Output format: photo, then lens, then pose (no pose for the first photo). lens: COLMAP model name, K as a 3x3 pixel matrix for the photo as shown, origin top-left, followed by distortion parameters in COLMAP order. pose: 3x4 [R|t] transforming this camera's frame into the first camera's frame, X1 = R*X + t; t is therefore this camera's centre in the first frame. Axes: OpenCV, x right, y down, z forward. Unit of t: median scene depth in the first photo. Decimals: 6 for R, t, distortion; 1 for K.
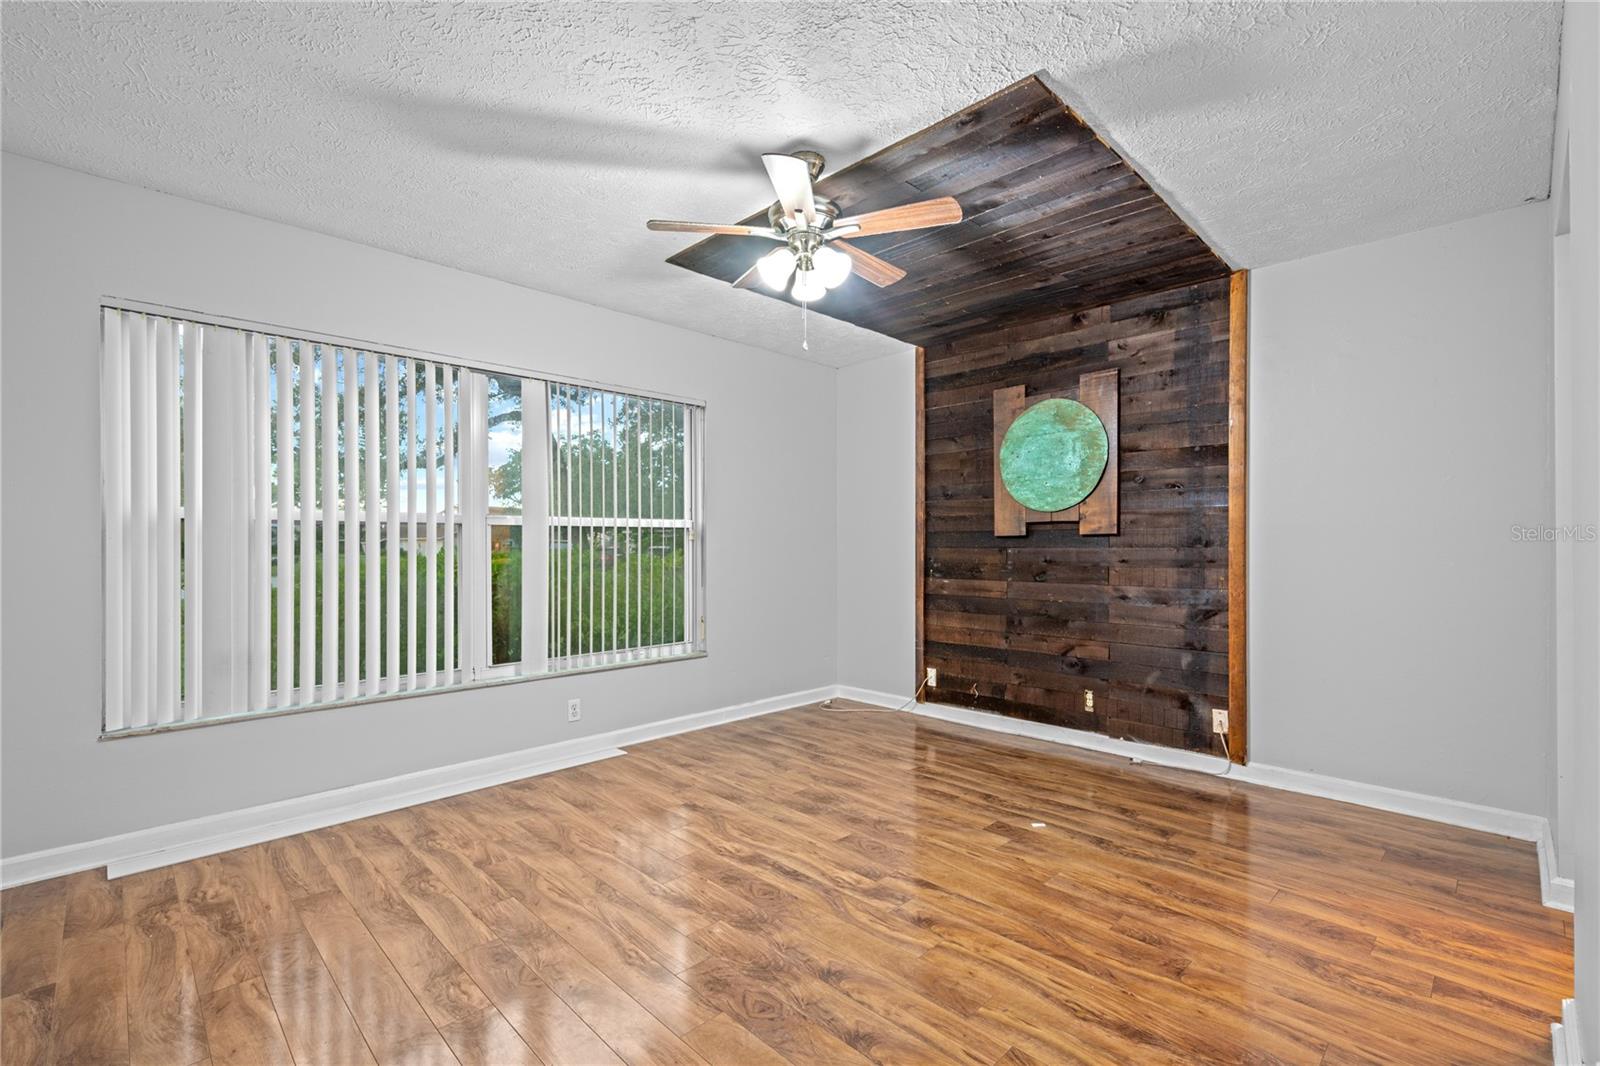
lens RADIAL K [[701.3, 0, 802.7], [0, 701.3, 545.5], [0, 0, 1]] dist [-0.000126, 0.000026]
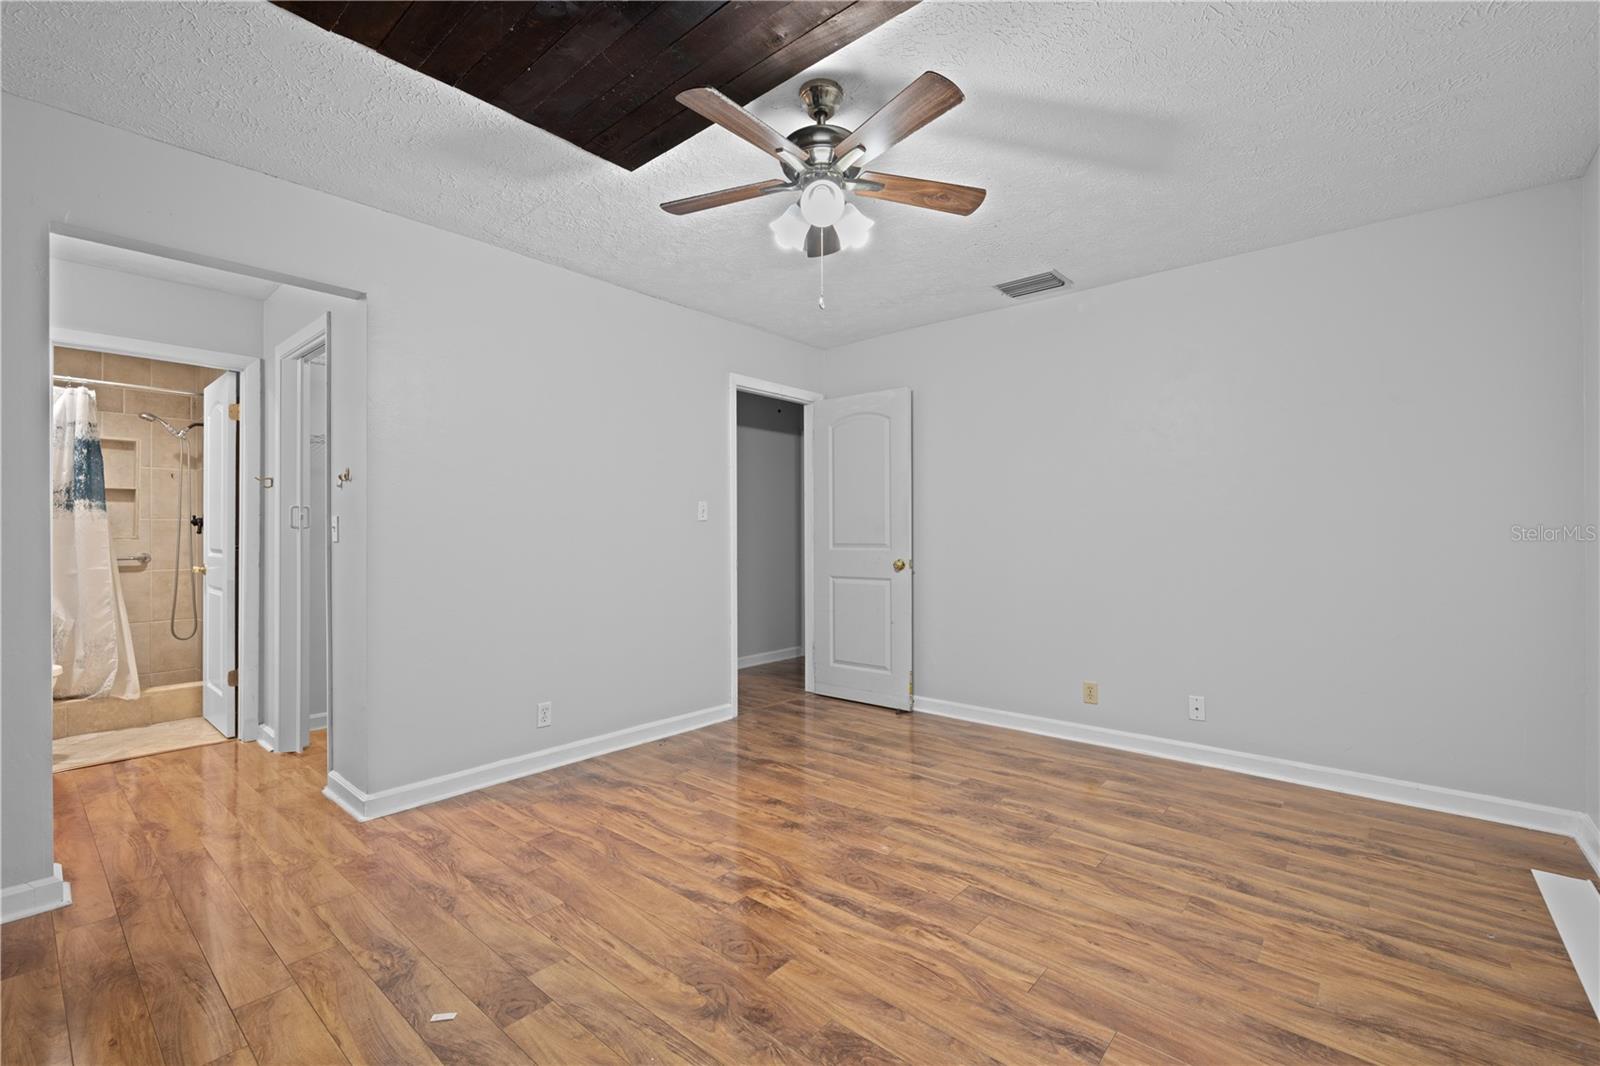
lens RADIAL K [[693.3, 0, 805.0], [0, 693.3, 535.3], [0, 0, 1]] dist [0.001500, -0.000058]
pose [[-0.996395, 0.006298, -0.084605, 0.071340], [0.006555, 0.999975, -0.002754, 0.003081], [0.084586, -0.003299, -0.996411, 1.348864]]
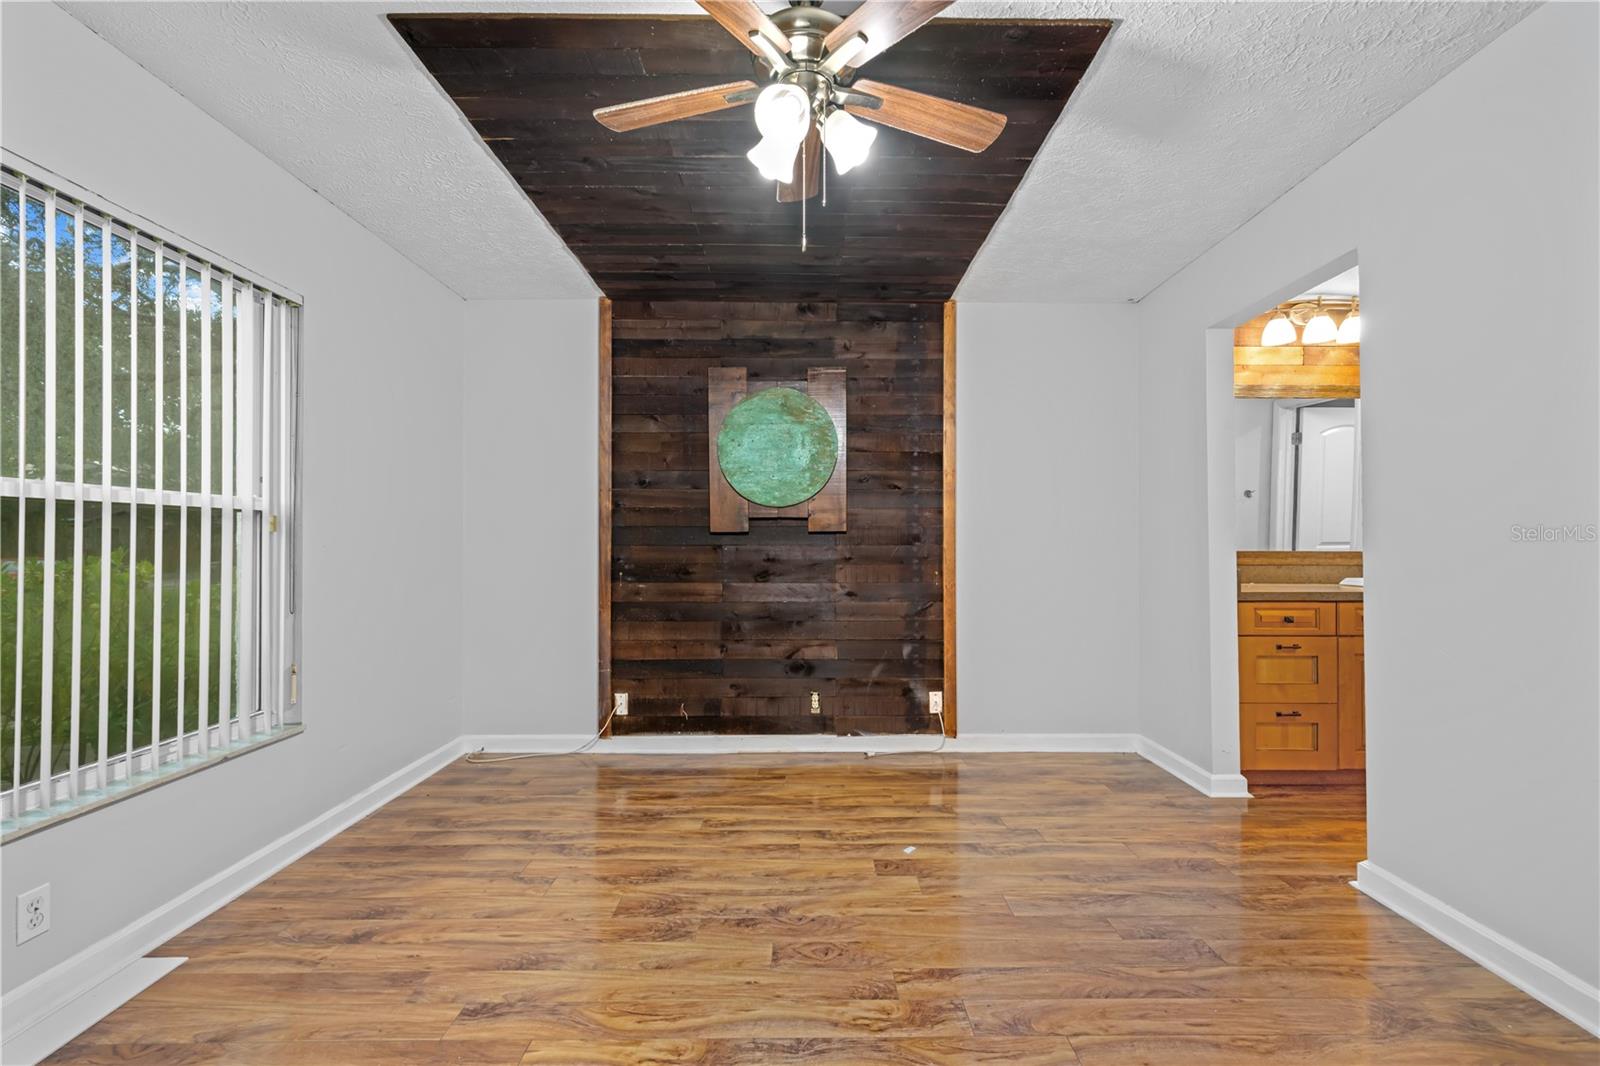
lens RADIAL K [[693.3, 0, 805.0], [0, 693.3, 535.3], [0, 0, 1]] dist [0.001500, -0.000058]
pose [[0.700259, 0.010330, 0.713814, -0.341490], [-0.000939, 0.999908, -0.013548, 0.002773], [-0.713888, 0.008817, 0.700204, 0.391107]]
